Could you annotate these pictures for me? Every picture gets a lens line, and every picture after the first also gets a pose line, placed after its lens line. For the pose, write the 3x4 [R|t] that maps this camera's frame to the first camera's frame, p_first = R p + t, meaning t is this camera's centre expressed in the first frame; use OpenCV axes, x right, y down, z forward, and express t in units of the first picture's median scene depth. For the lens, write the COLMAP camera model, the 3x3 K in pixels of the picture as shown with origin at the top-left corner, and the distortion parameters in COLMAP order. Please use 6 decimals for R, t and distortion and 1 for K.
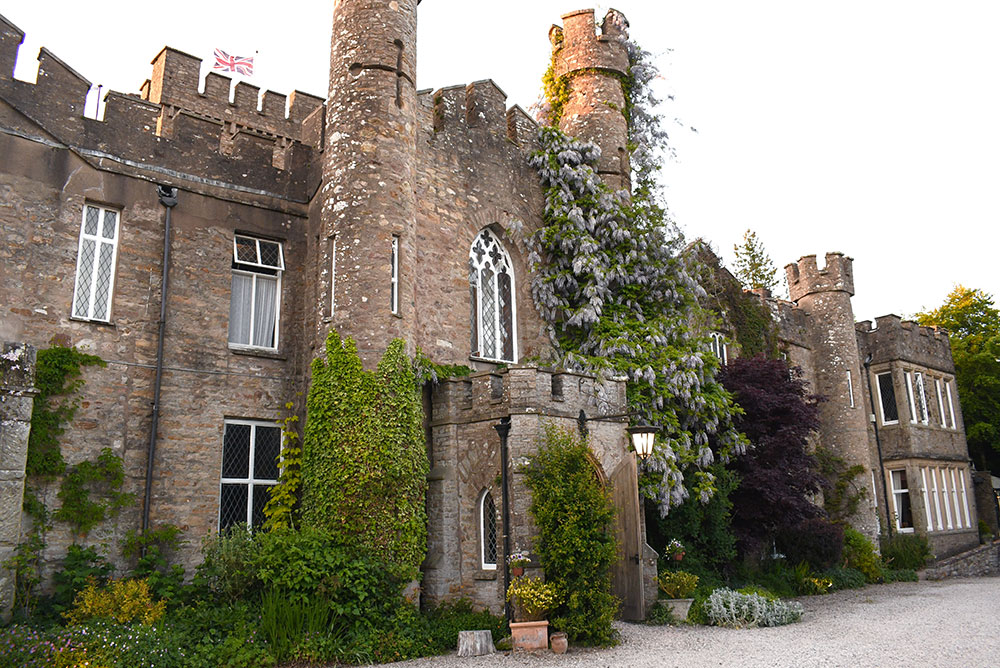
lens RADIAL K [[740.4, 0, 500.0], [0, 740.4, 334.0], [0, 0, 1]] dist [-0.087214, 0.005372]
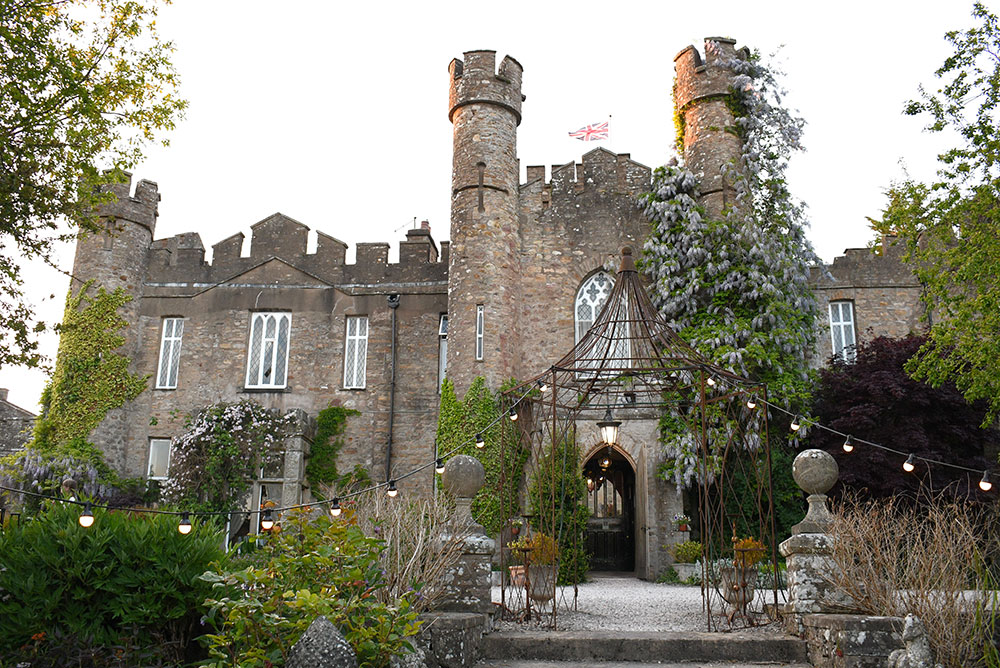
lens RADIAL K [[787.1, 0, 500.0], [0, 787.1, 334.0], [0, 0, 1]] dist [-0.079847, -0.003715]
pose [[0.741656, -0.162682, -0.650754, 0.823854], [0.146295, 0.986020, -0.079764, 0.047988], [0.654633, -0.036045, 0.755087, -0.125827]]
